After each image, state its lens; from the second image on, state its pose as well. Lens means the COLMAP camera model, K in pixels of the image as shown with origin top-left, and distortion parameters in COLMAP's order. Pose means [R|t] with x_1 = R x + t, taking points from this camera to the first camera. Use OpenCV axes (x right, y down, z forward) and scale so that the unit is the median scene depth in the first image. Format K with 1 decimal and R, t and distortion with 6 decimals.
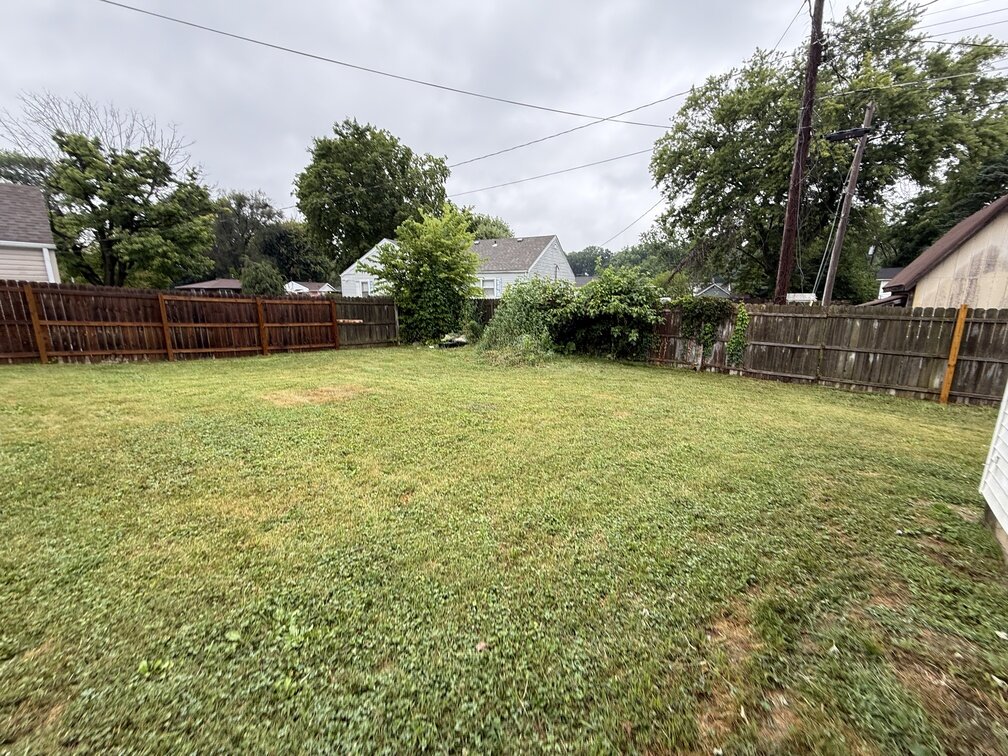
lens RADIAL K [[400.2, 0, 503.8], [0, 400.2, 379.4], [0, 0, 1]] dist [-0.003166, -0.000093]
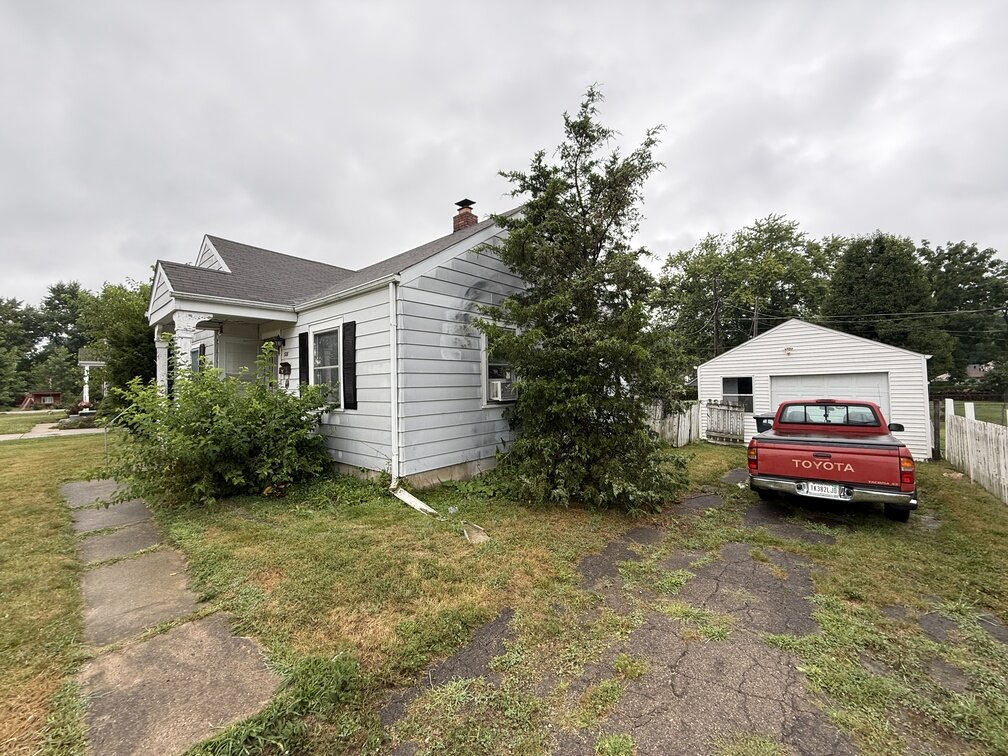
lens RADIAL K [[400.2, 0, 500.5], [0, 400.2, 378.7], [0, 0, 1]] dist [-0.003166, -0.000093]
pose [[0.999875, -0.015710, -0.001528, -0.487903], [0.014994, 0.975618, -0.218963, 0.192596], [0.004931, 0.218912, 0.975732, -1.072065]]
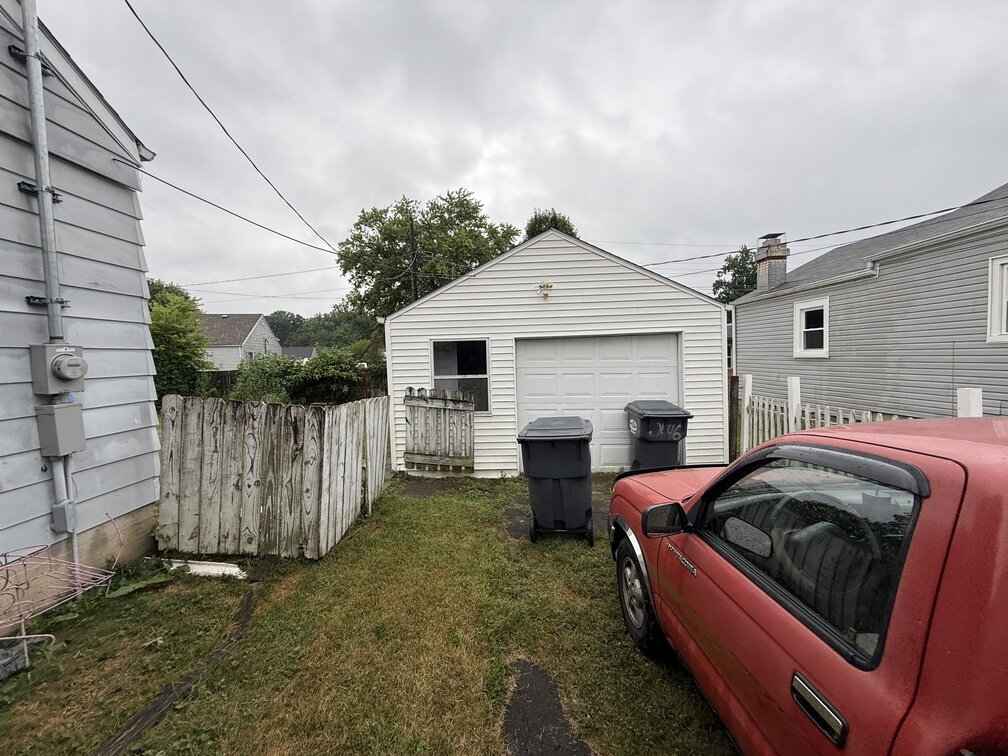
lens RADIAL K [[400.2, 0, 504.1], [0, 400.2, 378.8], [0, 0, 1]] dist [-0.003166, -0.000093]
pose [[0.753491, -0.057628, 0.654928, -0.219588], [0.158579, 0.982670, -0.095977, 0.094502], [-0.638048, 0.176176, 0.749572, -0.561510]]
